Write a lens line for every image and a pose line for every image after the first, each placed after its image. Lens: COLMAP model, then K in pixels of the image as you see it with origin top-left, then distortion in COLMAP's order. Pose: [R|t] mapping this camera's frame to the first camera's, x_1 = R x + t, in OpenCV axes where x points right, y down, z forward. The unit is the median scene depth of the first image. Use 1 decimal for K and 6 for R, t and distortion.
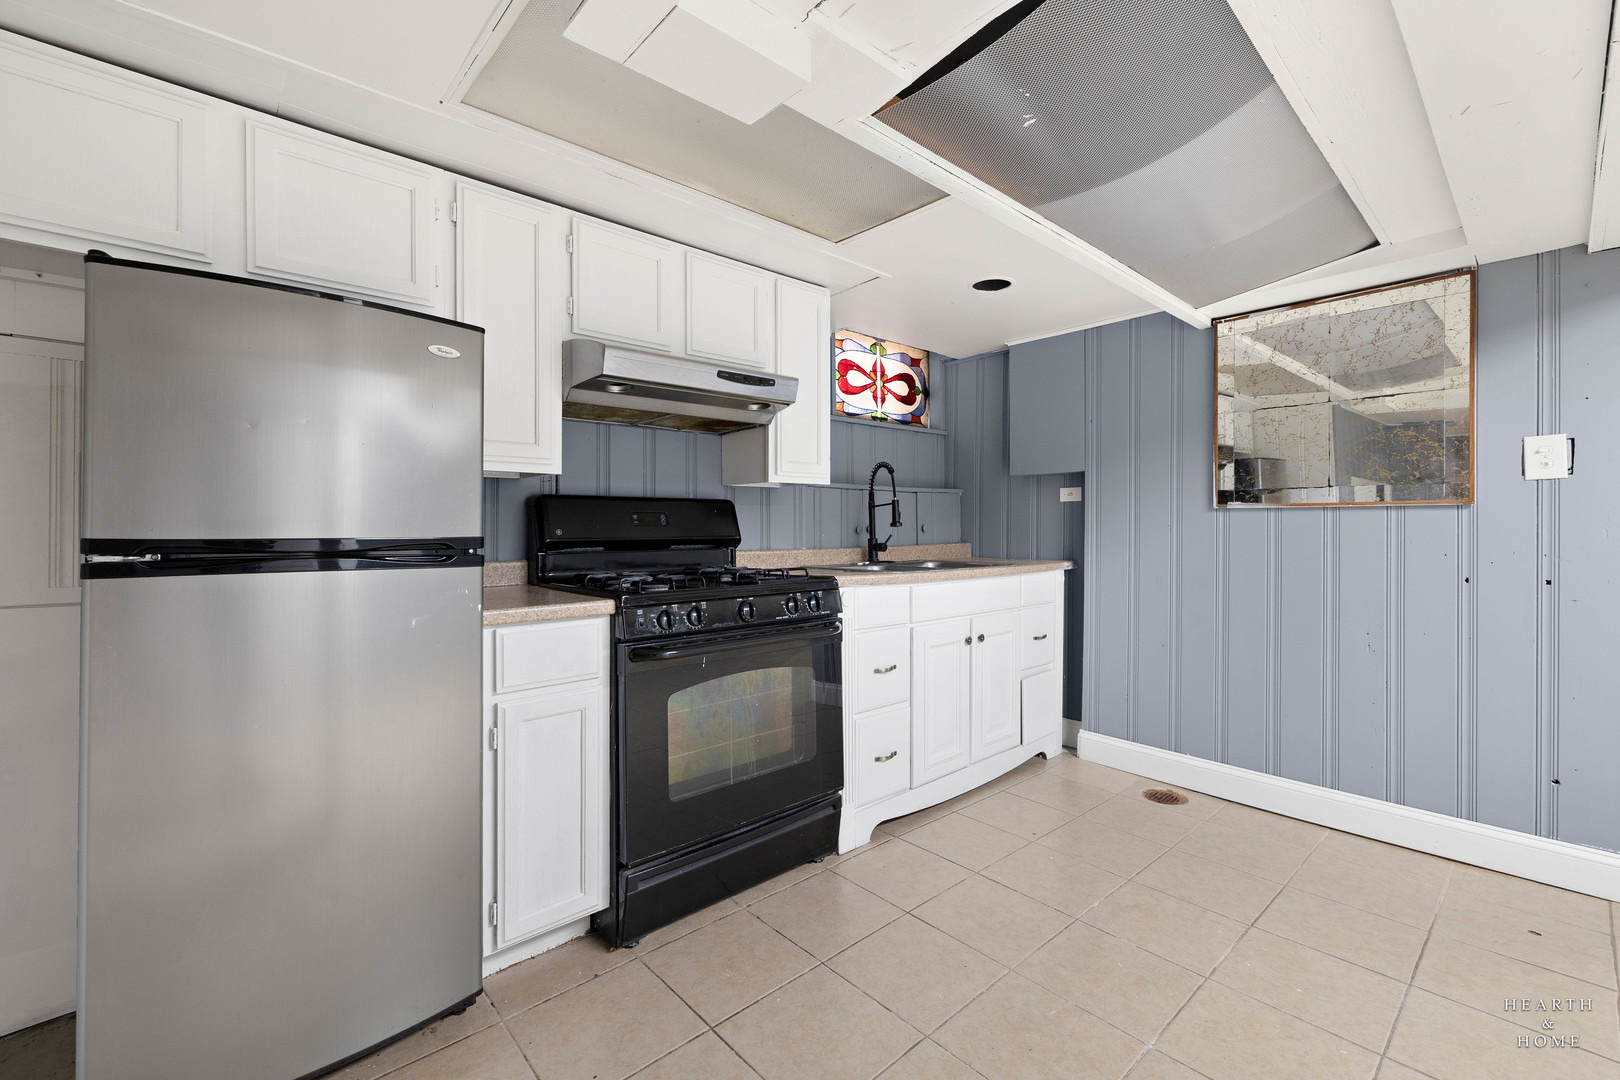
lens RADIAL K [[684.9, 0, 806.2], [0, 684.9, 529.2], [0, 0, 1]] dist [0.000131, -0.000146]
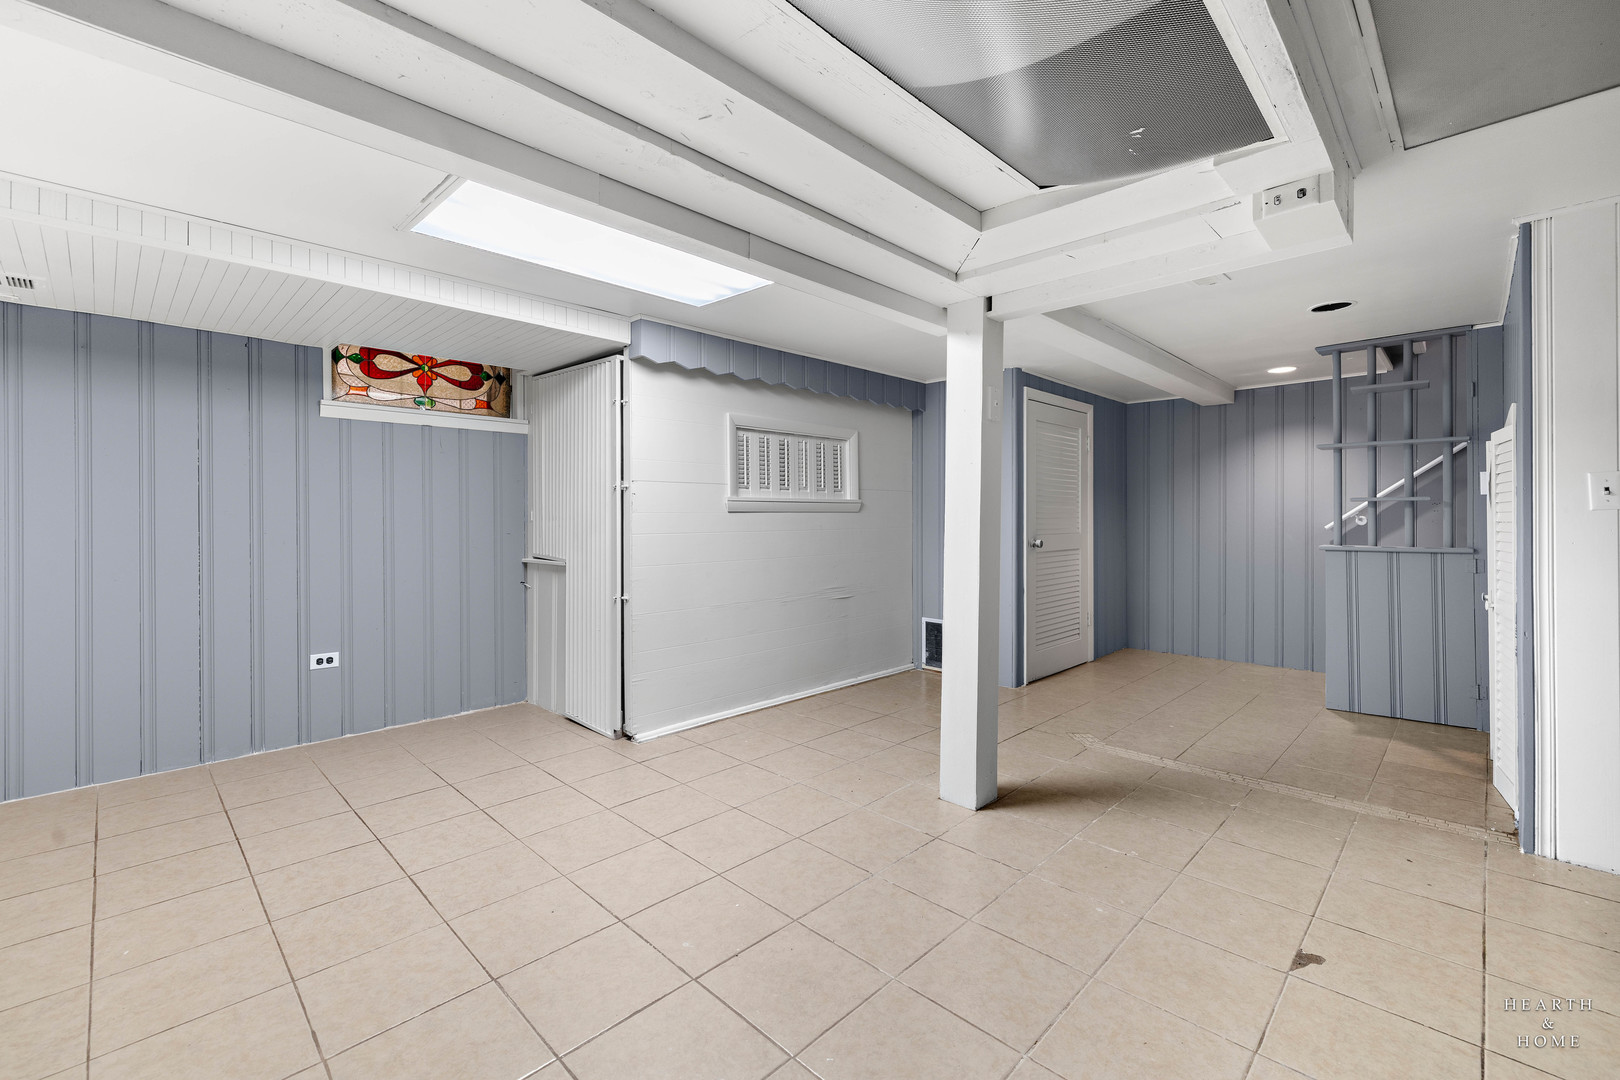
lens RADIAL K [[687.9, 0, 808.4], [0, 687.9, 511.7], [0, 0, 1]] dist [-0.000997, -0.000280]
pose [[-0.997742, 0.004425, -0.067021, 0.499671], [0.004187, 0.999984, 0.003693, -0.003152], [0.067036, 0.003404, -0.997745, 1.116889]]
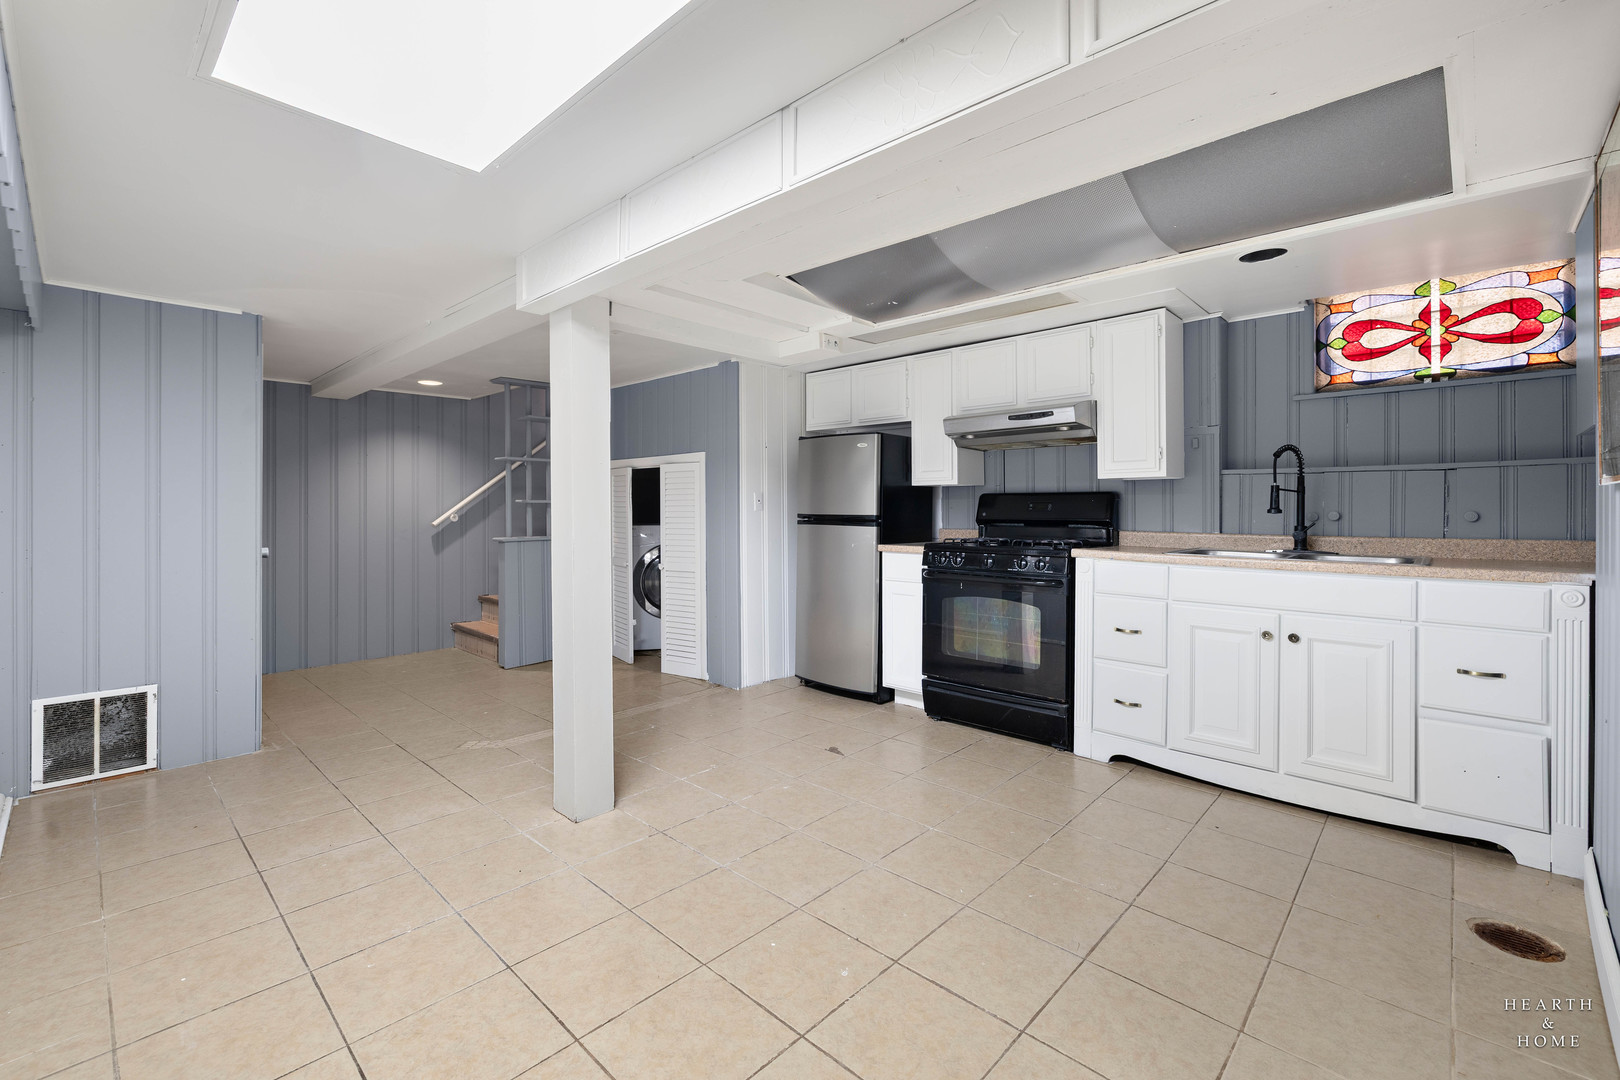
lens RADIAL K [[687.9, 0, 808.4], [0, 687.9, 511.7], [0, 0, 1]] dist [-0.000997, -0.000280]
pose [[0.088660, 0.004516, -0.996052, 1.225724], [-0.007592, 0.999964, 0.003858, -0.005516], [0.996033, 0.007220, 0.088691, 0.320925]]
